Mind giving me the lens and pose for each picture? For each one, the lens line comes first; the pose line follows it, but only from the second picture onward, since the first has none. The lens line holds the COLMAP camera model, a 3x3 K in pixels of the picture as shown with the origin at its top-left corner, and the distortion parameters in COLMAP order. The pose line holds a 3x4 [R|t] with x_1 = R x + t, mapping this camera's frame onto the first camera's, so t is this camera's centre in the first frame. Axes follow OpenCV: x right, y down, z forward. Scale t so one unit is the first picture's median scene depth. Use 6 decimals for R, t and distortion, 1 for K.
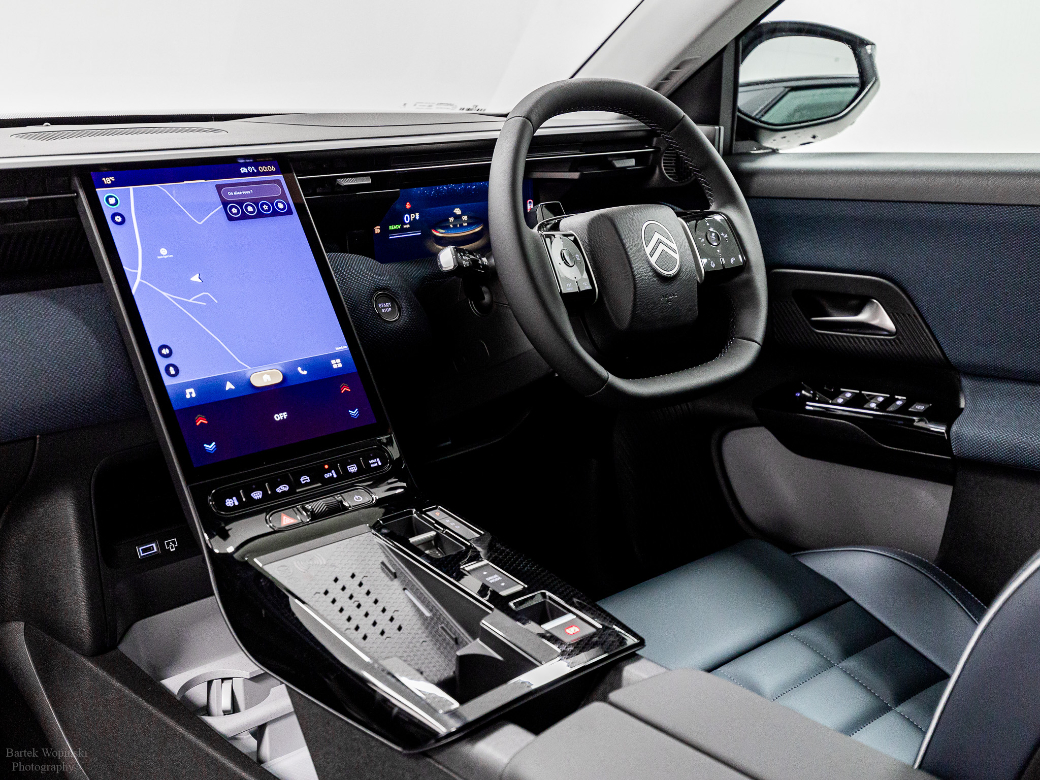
lens RADIAL K [[1105.6, 0, 520.0], [0, 1105.6, 390.0], [0, 0, 1]] dist [0.025325, 0.004450]
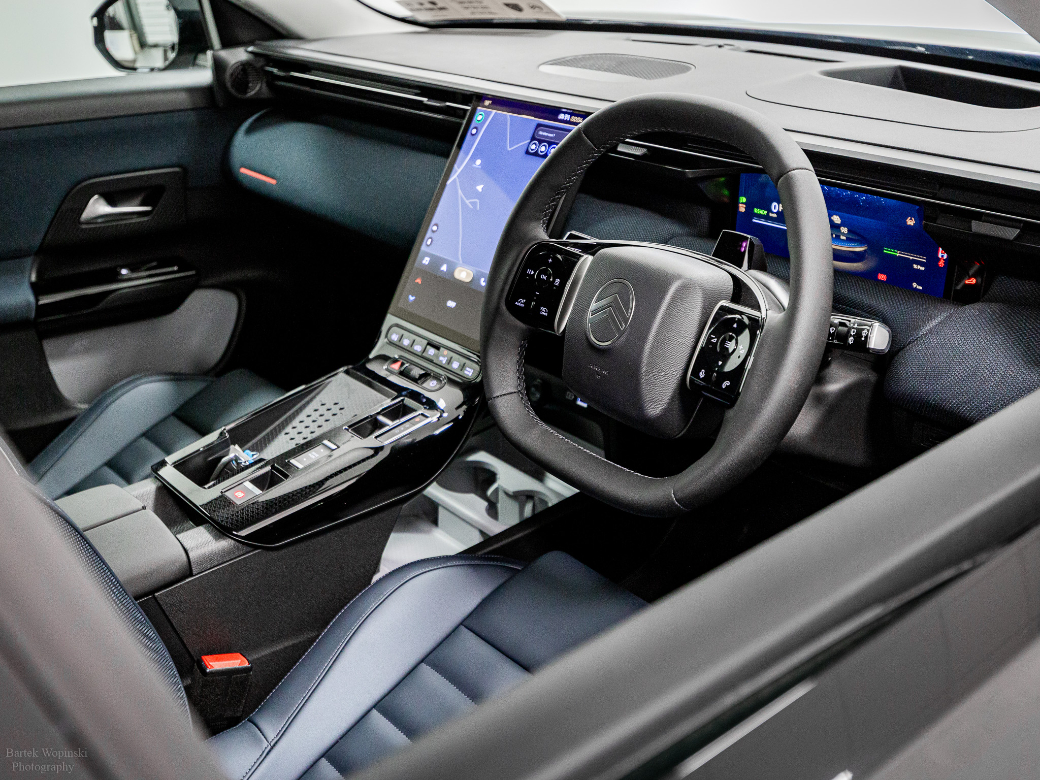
lens RADIAL K [[1105.6, 0, 520.0], [0, 1105.6, 390.0], [0, 0, 1]] dist [0.025325, 0.004450]
pose [[0.010013, 0.437967, -0.898935, 1.010551], [-0.249690, 0.871598, 0.421867, -0.461584], [0.968274, 0.220231, 0.118083, 0.940041]]
